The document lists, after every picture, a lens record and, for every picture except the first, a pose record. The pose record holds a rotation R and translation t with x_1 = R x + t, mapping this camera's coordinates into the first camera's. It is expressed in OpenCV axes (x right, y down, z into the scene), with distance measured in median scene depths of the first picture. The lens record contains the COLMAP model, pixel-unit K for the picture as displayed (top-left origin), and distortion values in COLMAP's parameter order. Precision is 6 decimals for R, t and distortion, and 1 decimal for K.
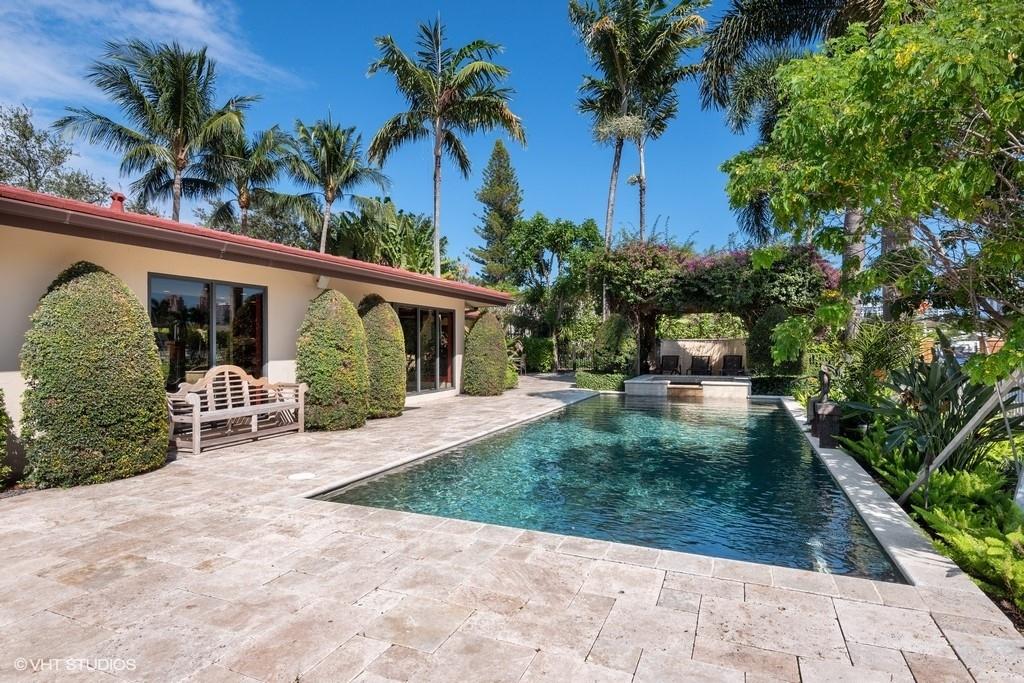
lens RADIAL K [[534.6, 0, 512.0], [0, 534.6, 341.5], [0, 0, 1]] dist [0.051967, -0.037314]
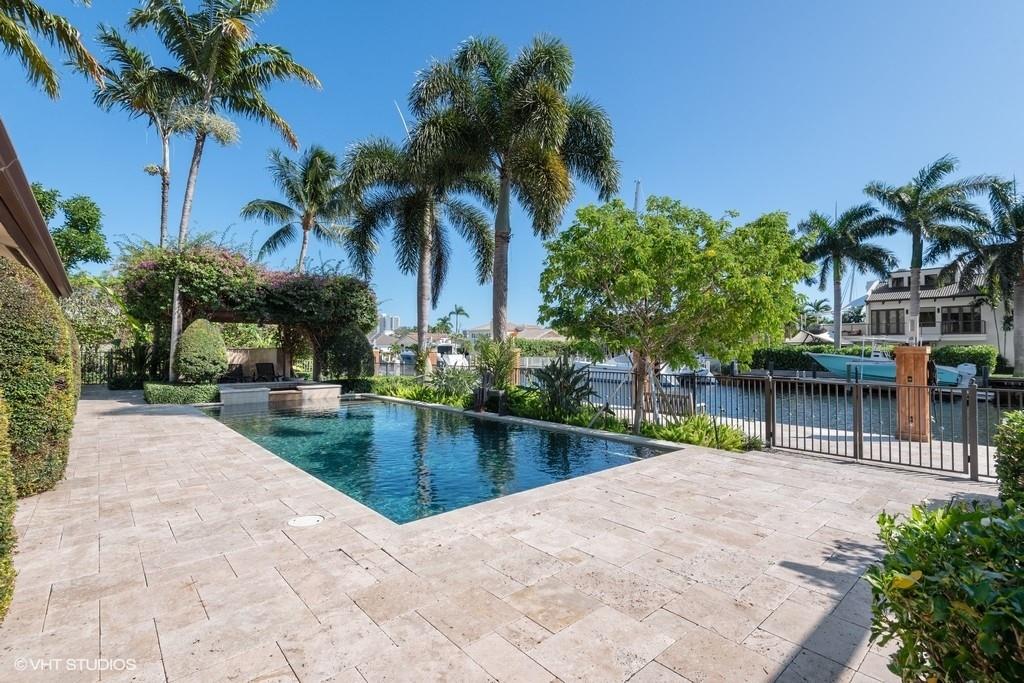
lens RADIAL K [[477.5, 0, 512.0], [0, 477.5, 341.5], [0, 0, 1]] dist [0.022037, 0.000120]
pose [[0.407007, 0.028034, 0.912995, -0.350518], [-0.010122, 0.999606, -0.026181, 0.002213], [-0.913369, 0.001414, 0.407130, 0.170425]]
